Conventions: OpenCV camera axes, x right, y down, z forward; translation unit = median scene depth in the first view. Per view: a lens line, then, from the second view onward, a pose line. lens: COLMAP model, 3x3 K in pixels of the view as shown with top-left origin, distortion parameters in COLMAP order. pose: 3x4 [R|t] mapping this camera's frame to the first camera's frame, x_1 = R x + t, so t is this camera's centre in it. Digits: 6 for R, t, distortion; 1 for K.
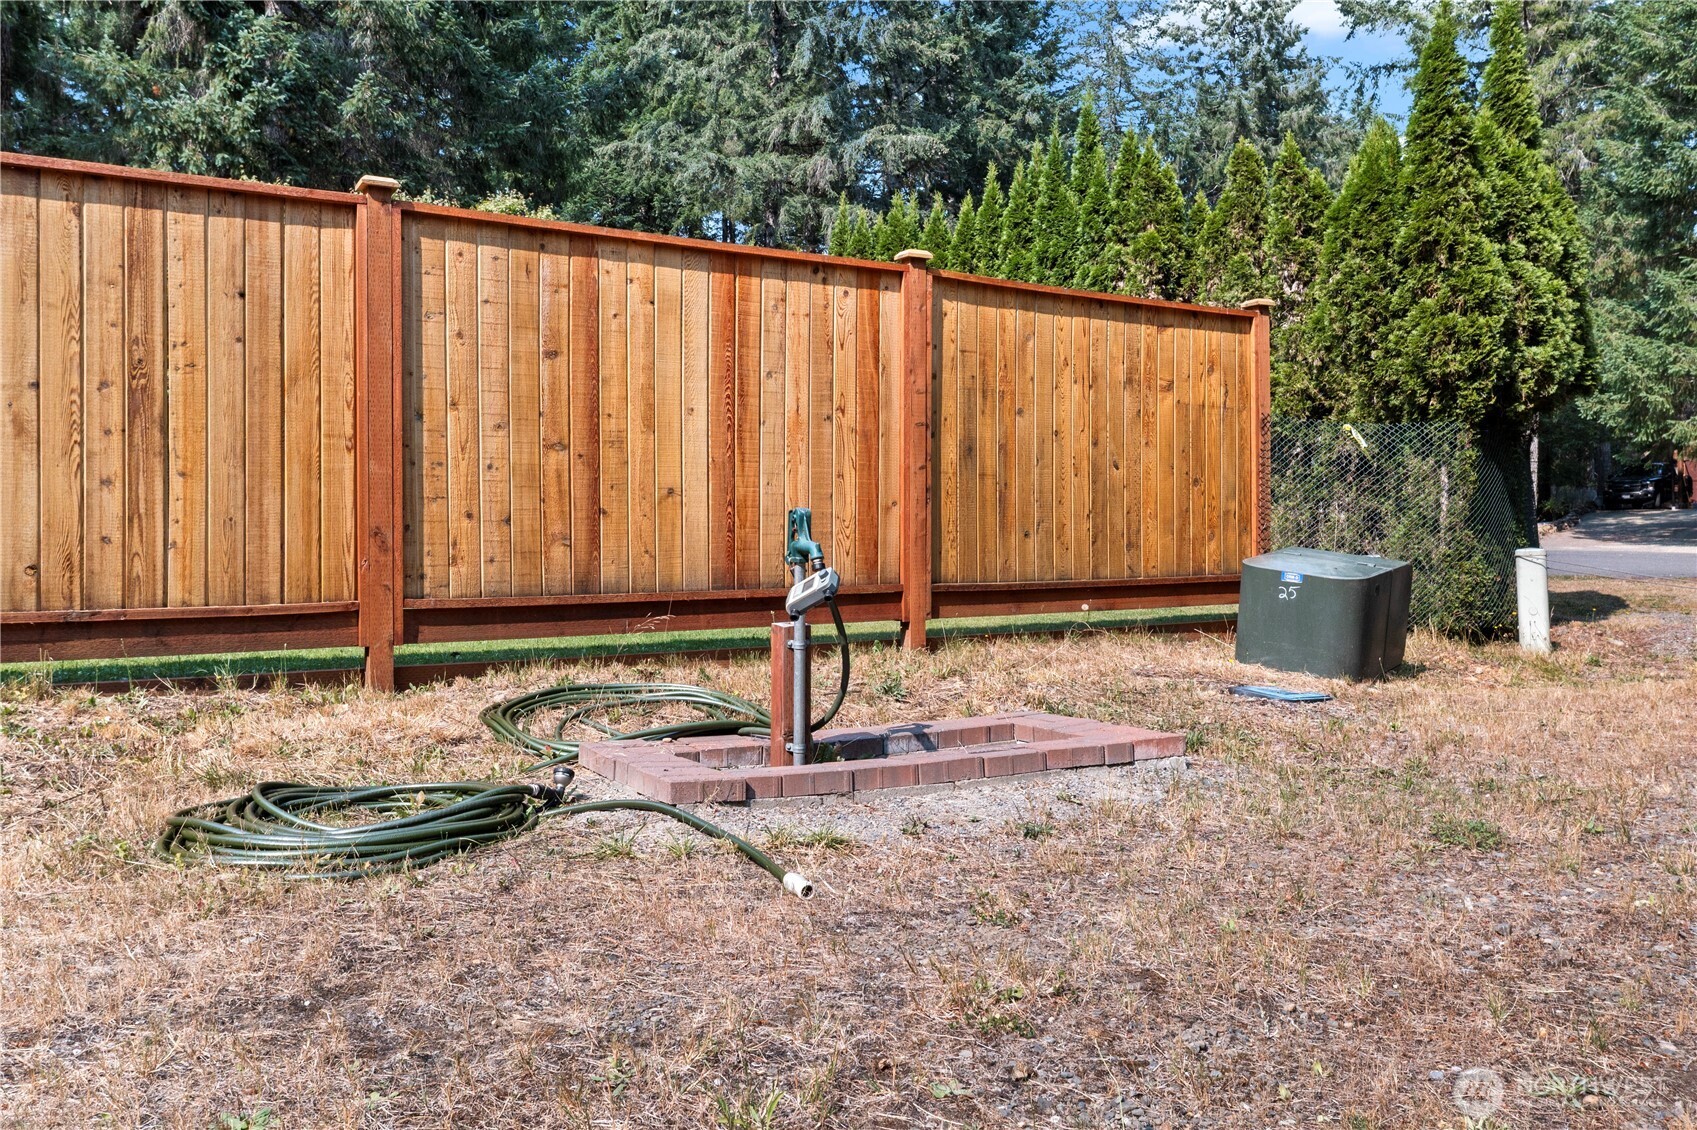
lens RADIAL K [[1348.1, 0, 847.8], [0, 1348.1, 555.4], [0, 0, 1]] dist [-0.008124, -0.001780]
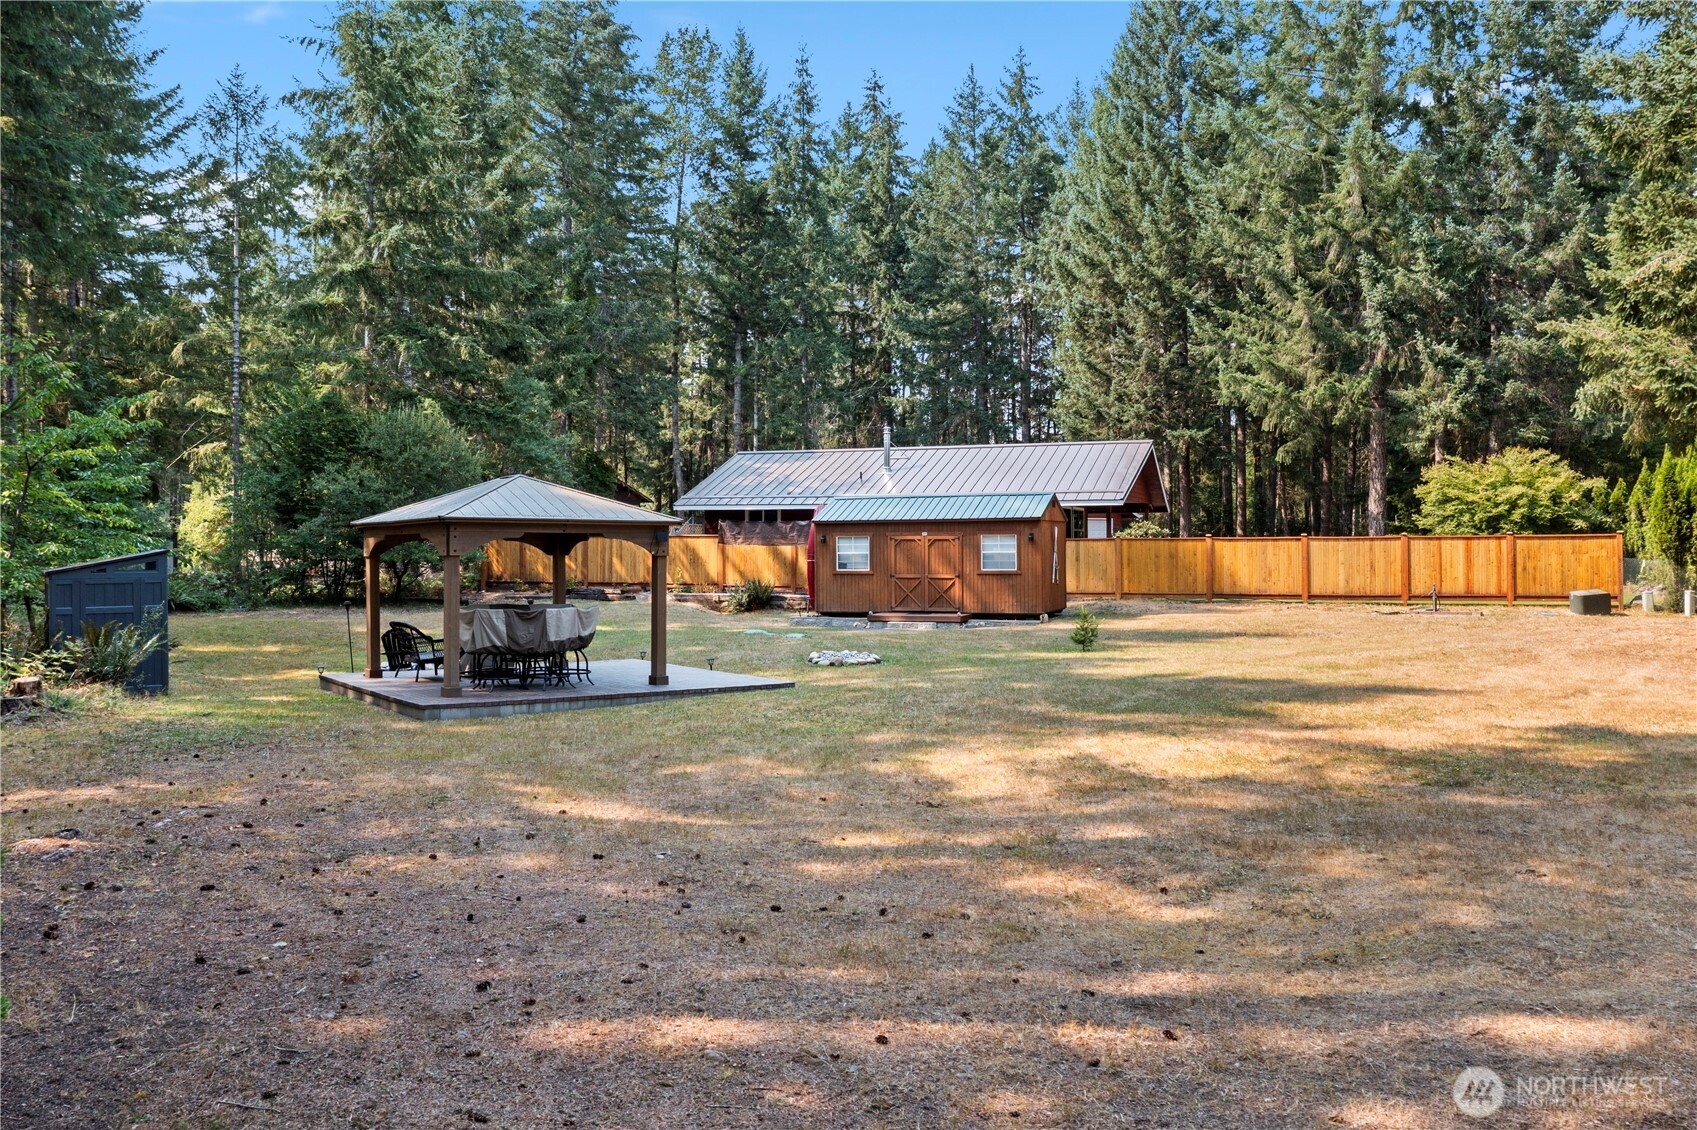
lens RADIAL K [[1348.1, 0, 847.8], [0, 1348.1, 555.4], [0, 0, 1]] dist [-0.008124, -0.001780]
pose [[0.577633, 0.001998, -0.816294, 2.852219], [-0.009314, 0.999948, -0.004143, -0.086146], [0.816243, 0.009996, 0.577622, -4.168569]]
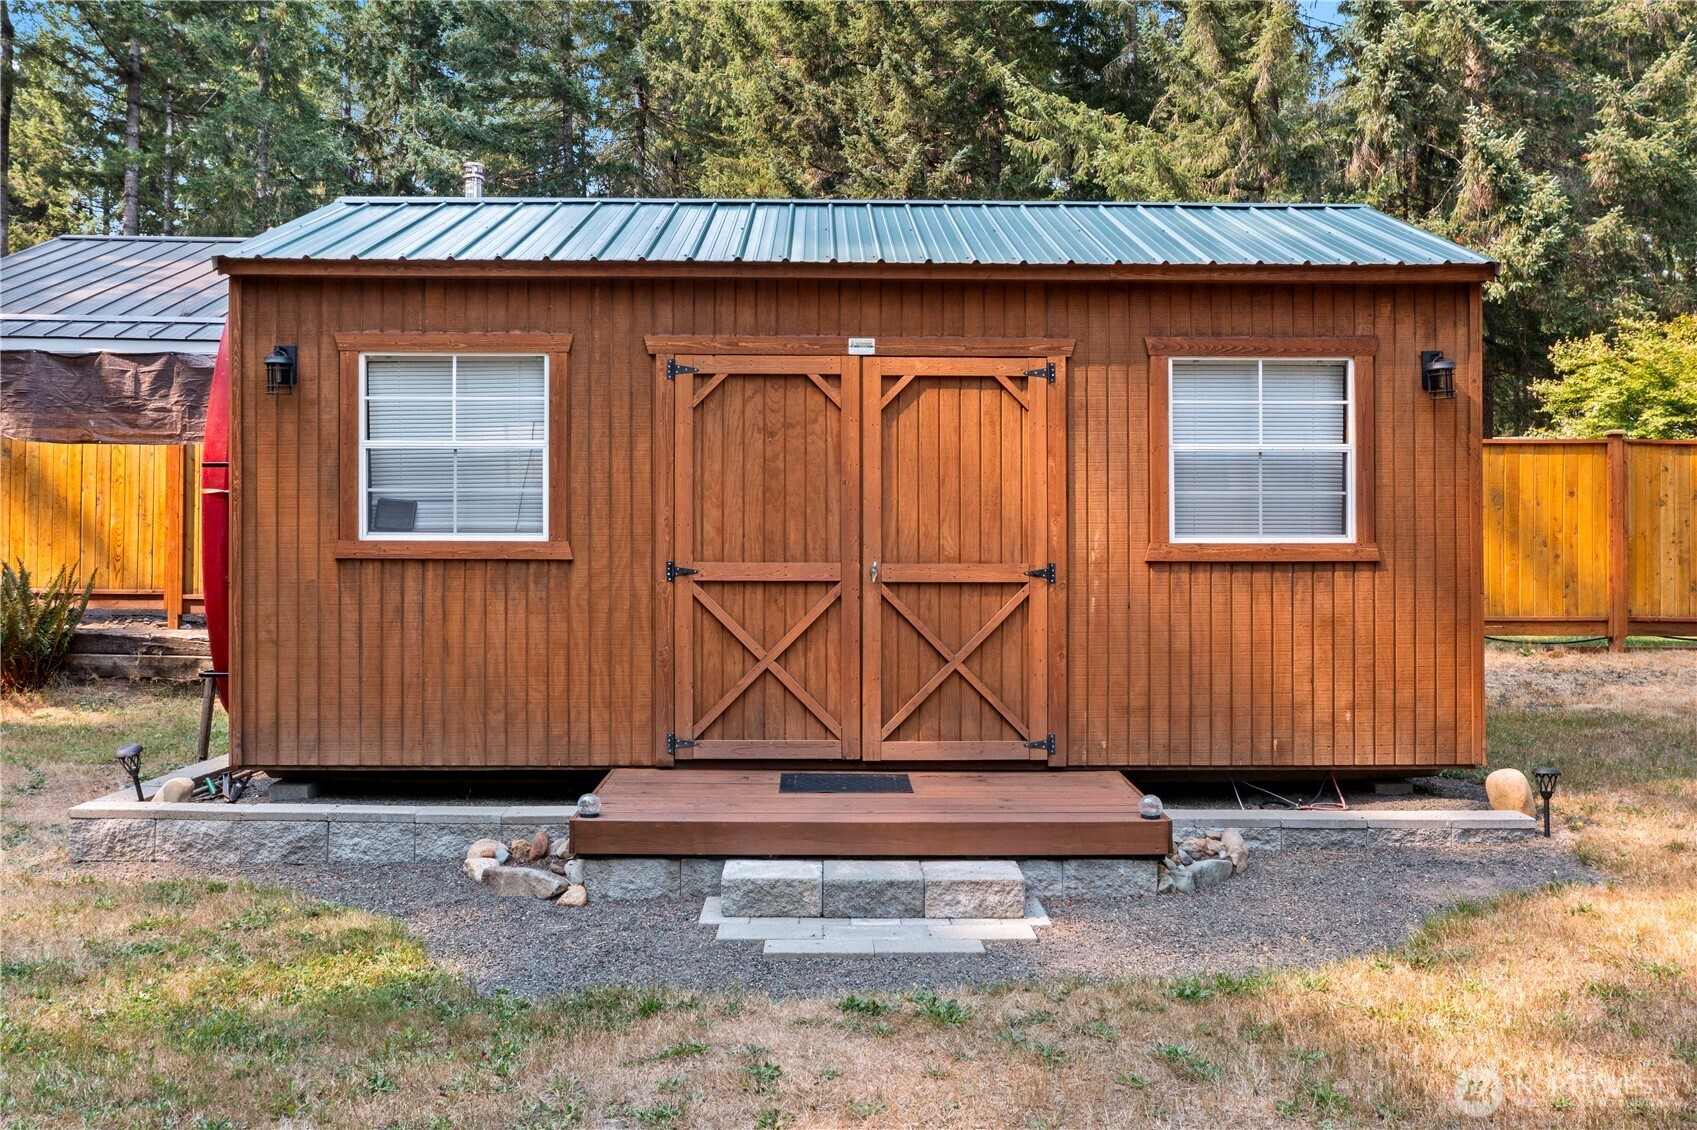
lens RADIAL K [[1348.1, 0, 847.8], [0, 1348.1, 555.4], [0, 0, 1]] dist [-0.008124, -0.001780]
pose [[0.832658, 0.020509, -0.553408, -0.776964], [-0.016331, 0.999789, 0.012481, -0.052652], [0.553547, -0.001354, 0.832817, -1.680712]]
